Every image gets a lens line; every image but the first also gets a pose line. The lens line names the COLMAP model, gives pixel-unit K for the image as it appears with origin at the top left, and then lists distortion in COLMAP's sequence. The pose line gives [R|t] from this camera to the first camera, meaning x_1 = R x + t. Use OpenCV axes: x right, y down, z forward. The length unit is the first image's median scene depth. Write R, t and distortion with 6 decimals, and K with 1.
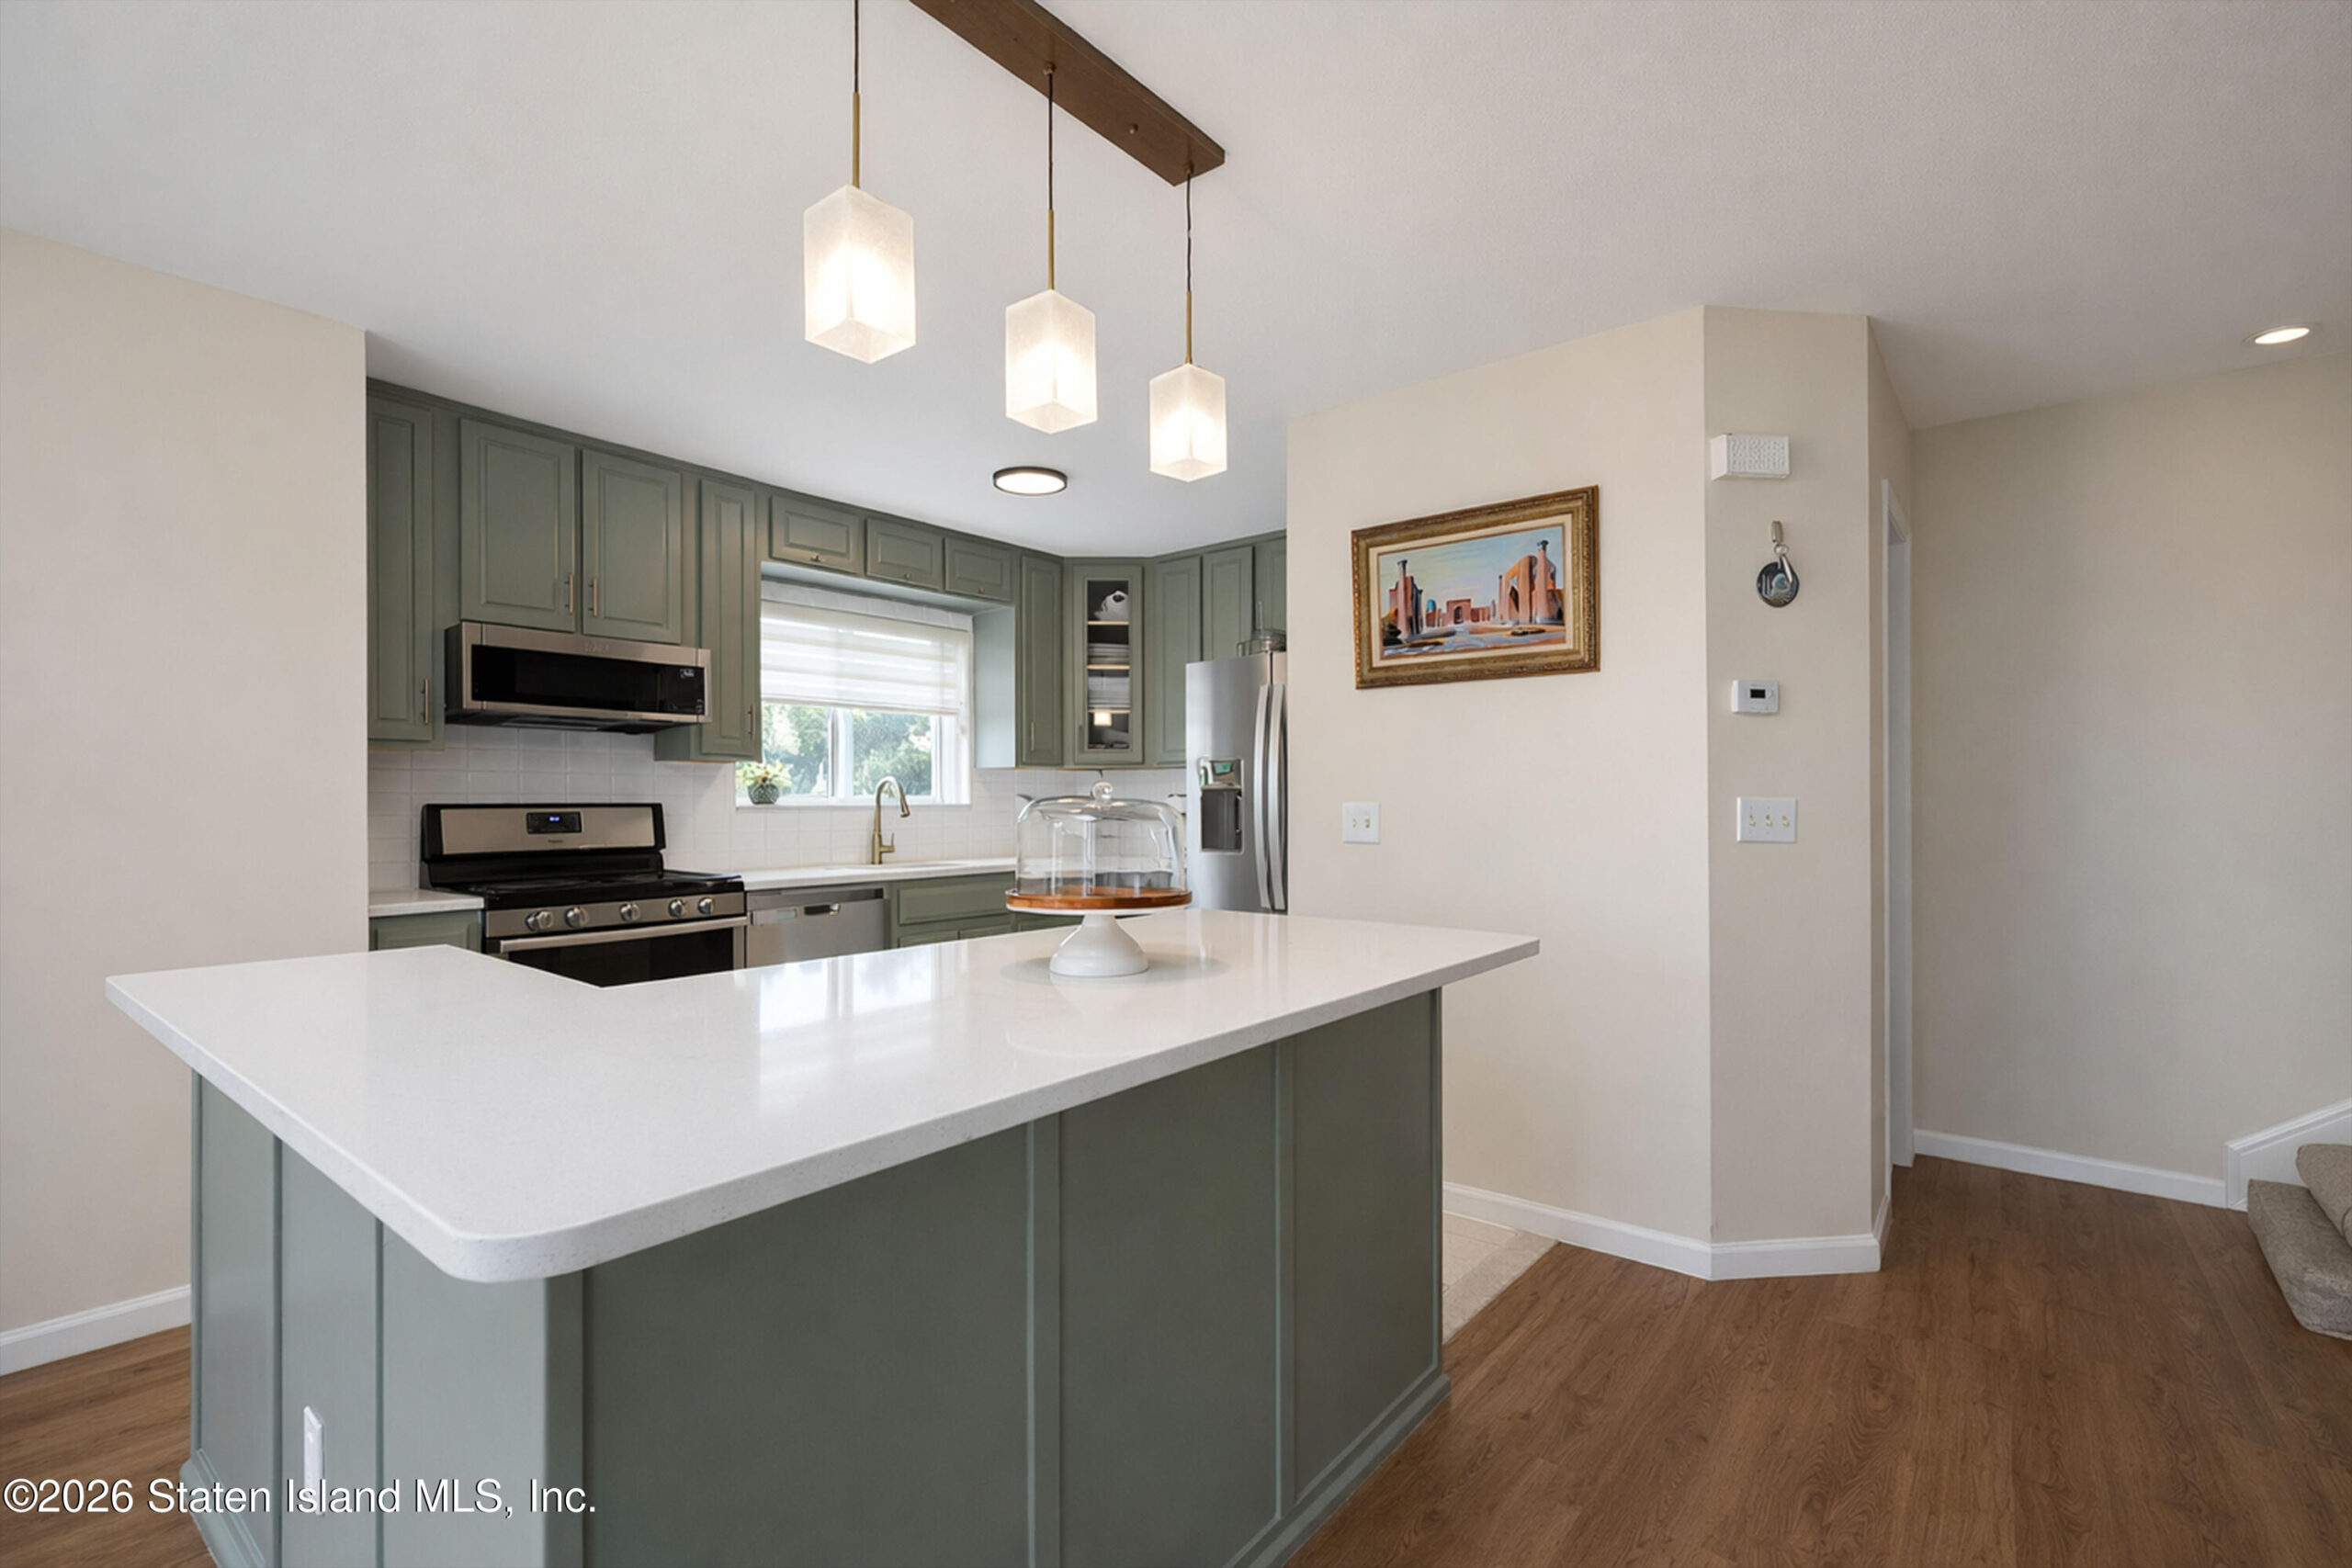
lens RADIAL K [[1045.1, 0, 1170.7], [0, 1045.1, 801.4], [0, 0, 1]] dist [-0.000292, 0.000744]
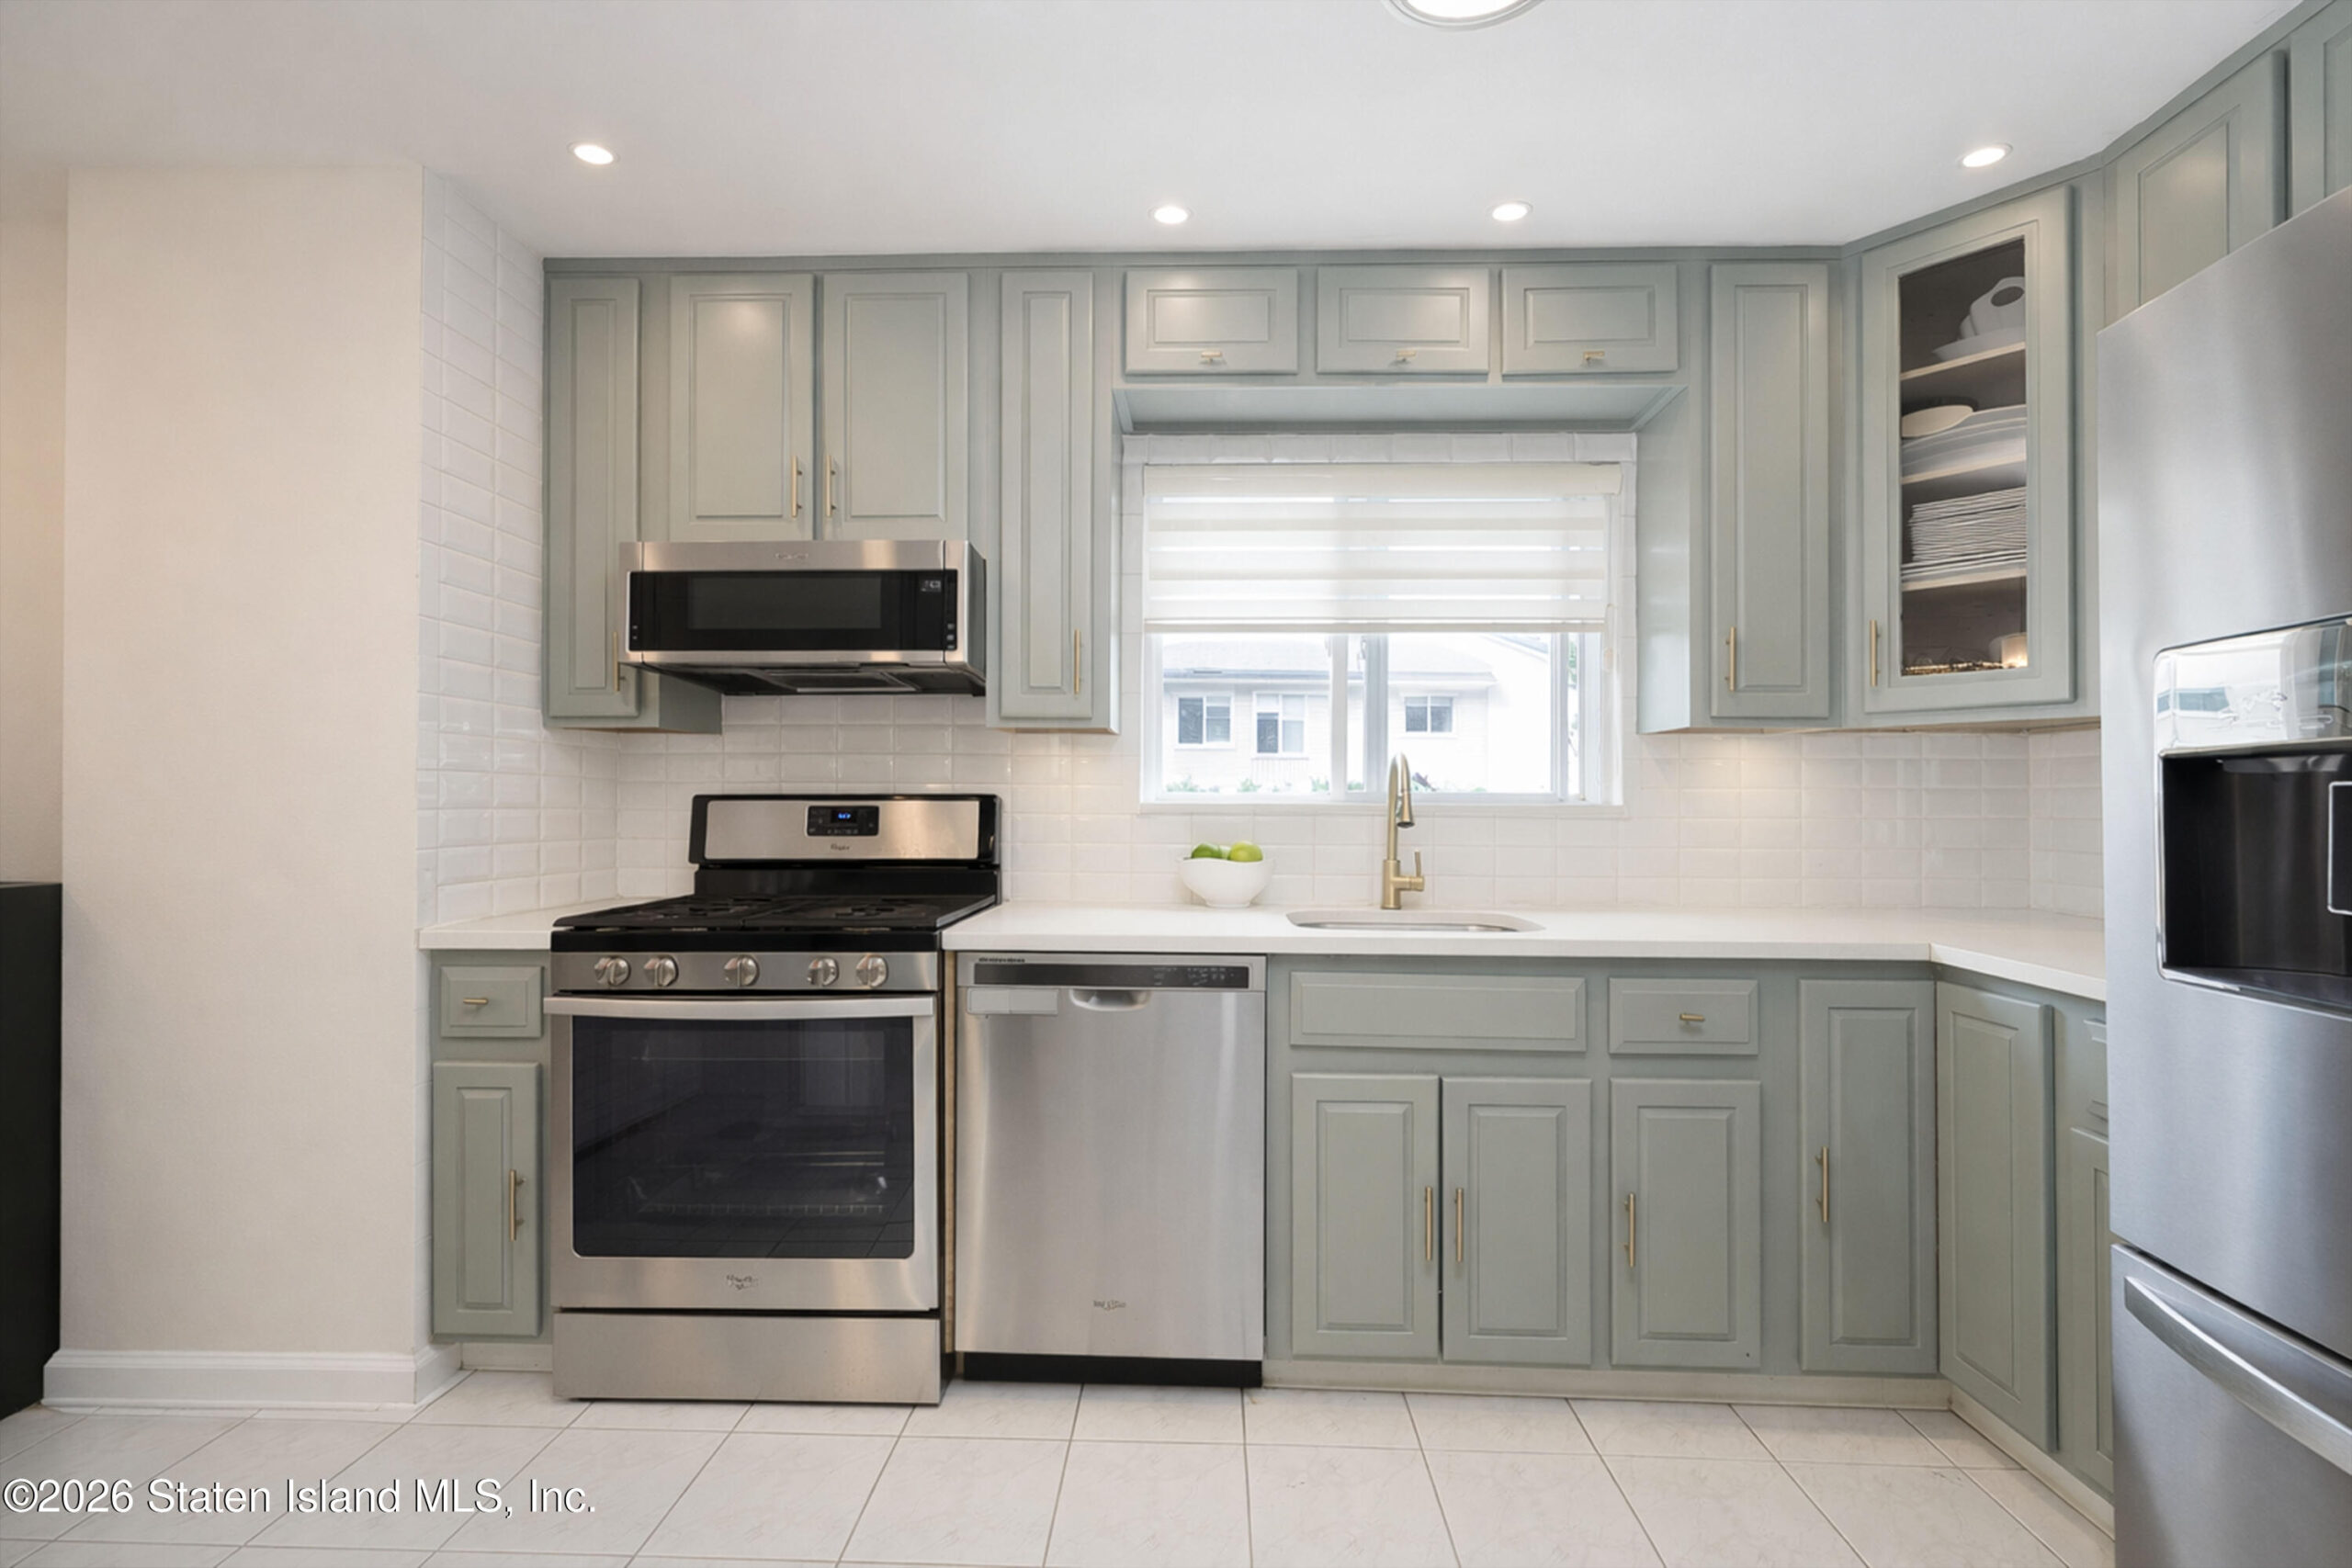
lens RADIAL K [[1045.1, 0, 1179.1], [0, 1045.1, 780.6], [0, 0, 1]] dist [-0.000292, 0.000744]
pose [[0.601552, -0.009152, -0.798781, 0.124237], [-0.005688, 0.999860, -0.015739, 0.002575], [0.798813, 0.014011, 0.601416, 0.794623]]
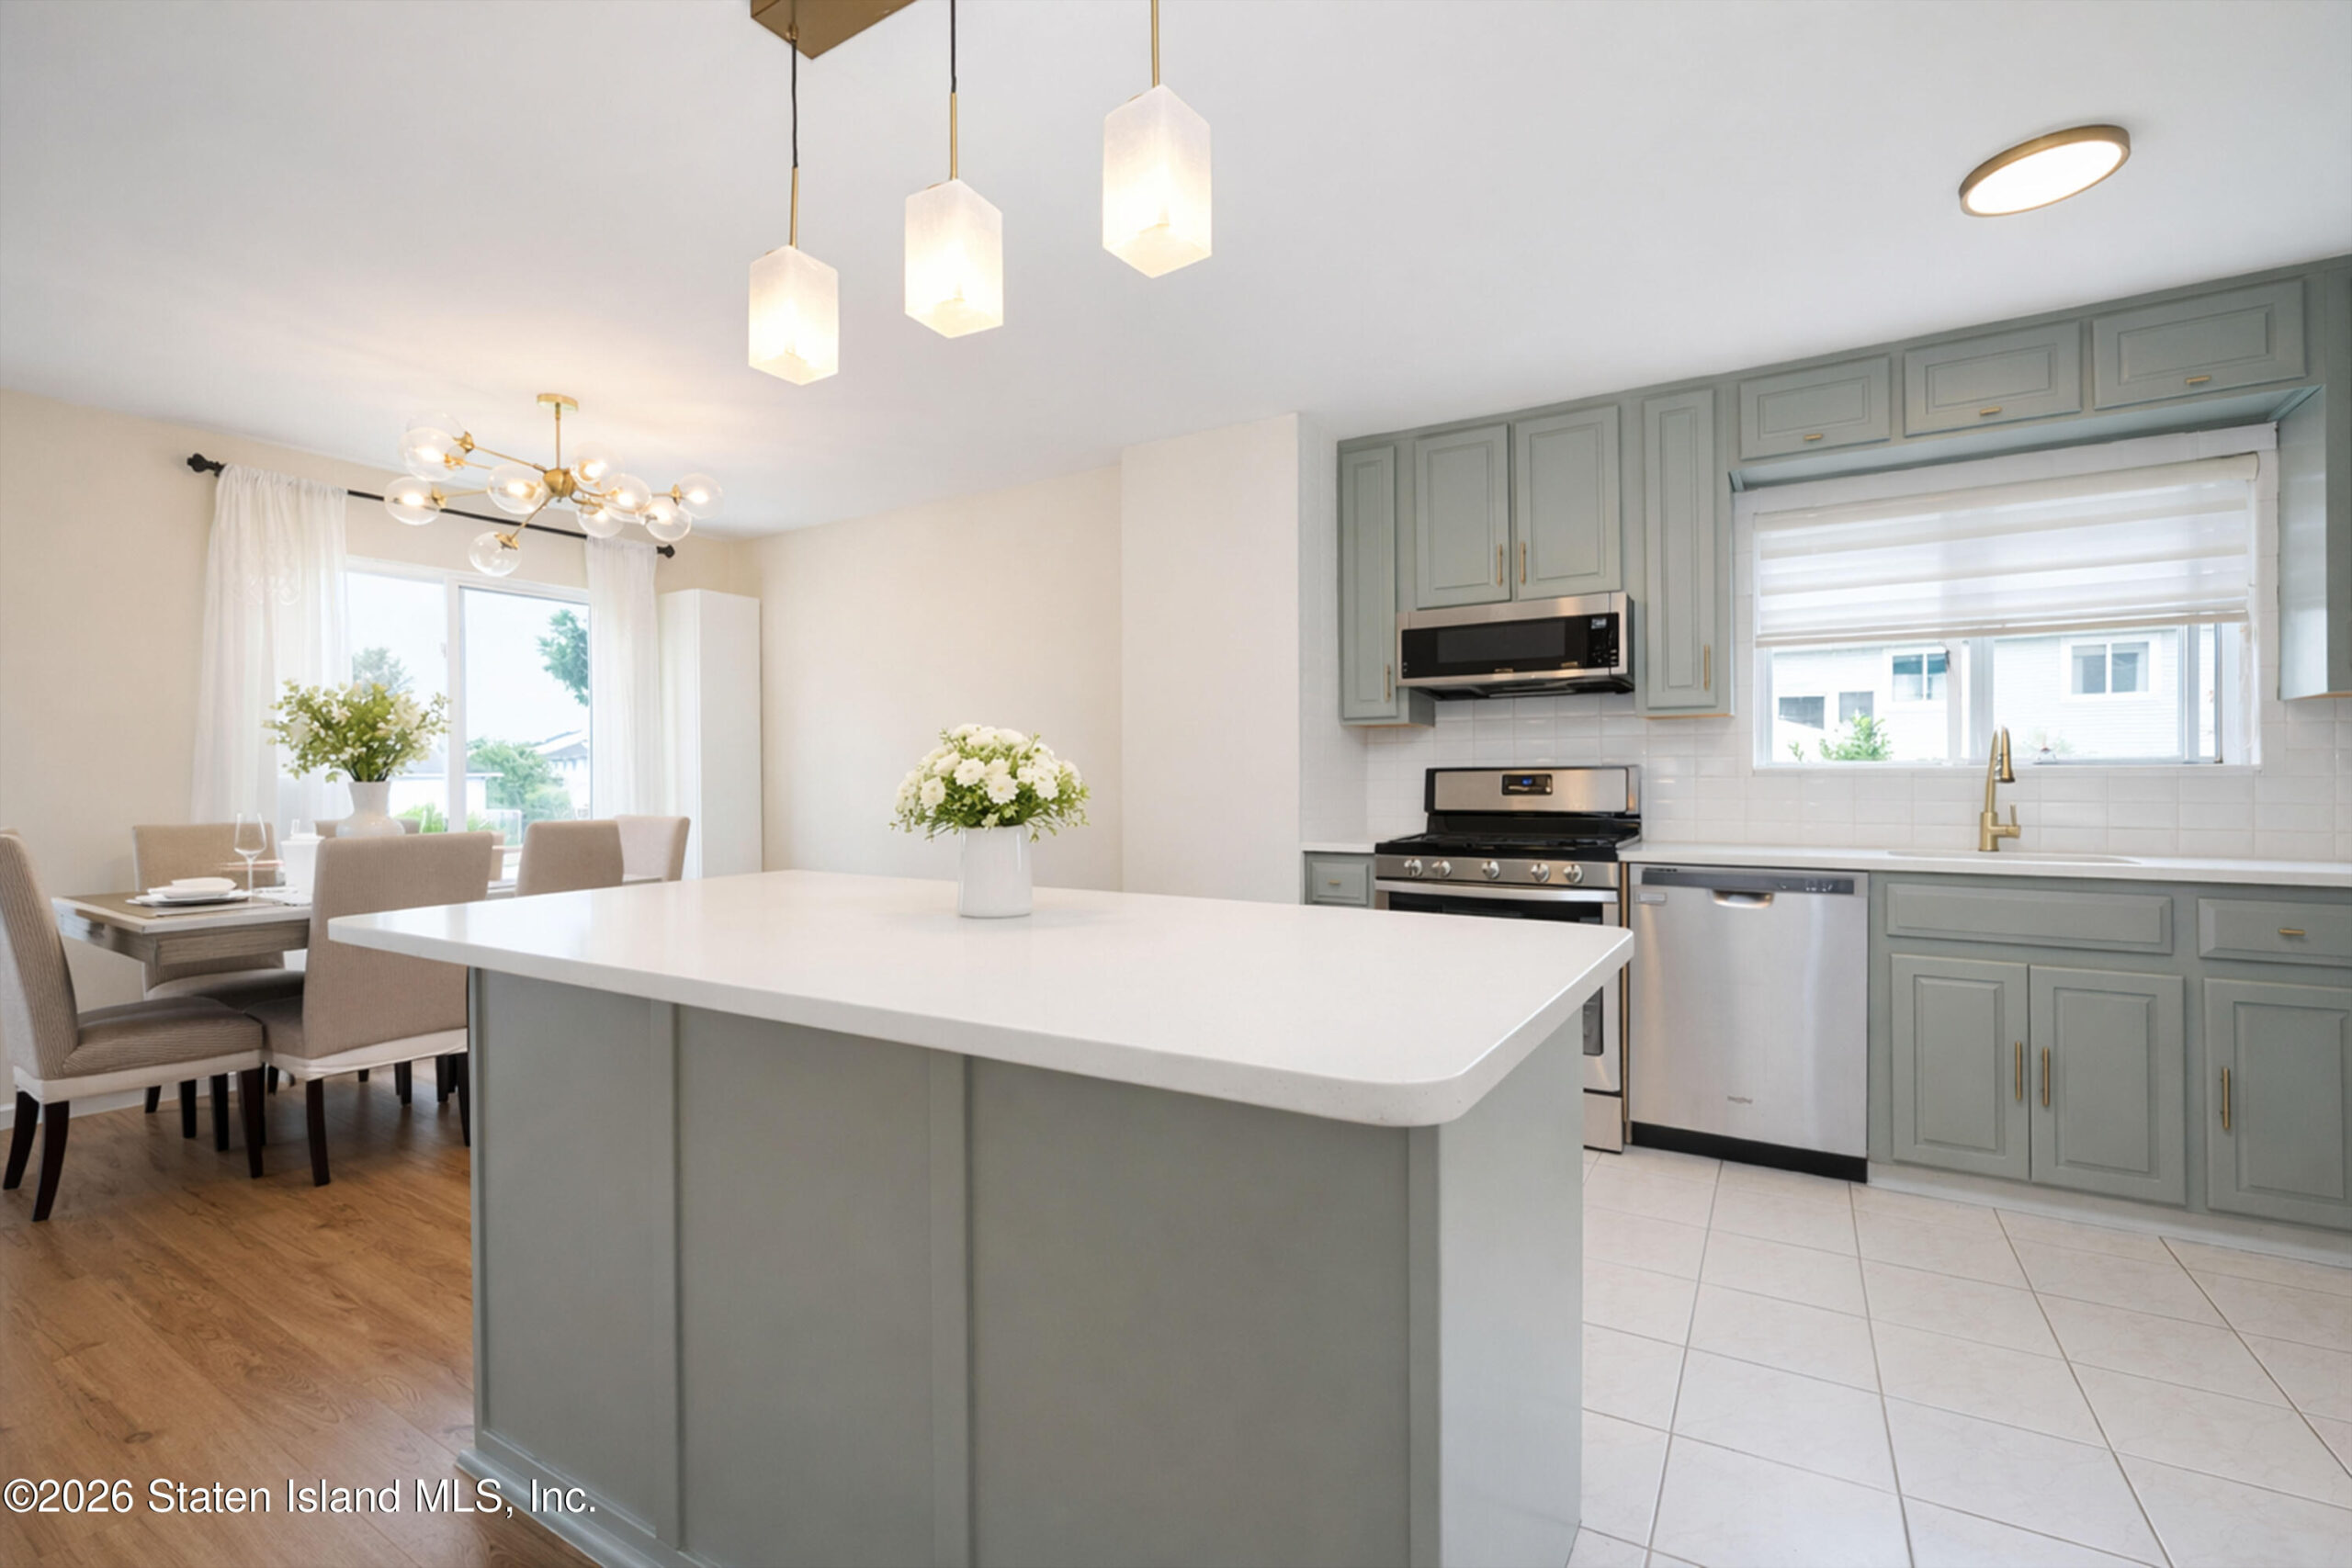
lens RADIAL K [[1045.1, 0, 1161.0], [0, 1045.1, 777.7], [0, 0, 1]] dist [-0.000292, 0.000744]
pose [[0.128530, -0.004413, -0.991696, 0.432541], [0.003924, 0.999985, -0.003941, 0.017497], [0.991698, -0.003385, 0.128545, 0.524798]]
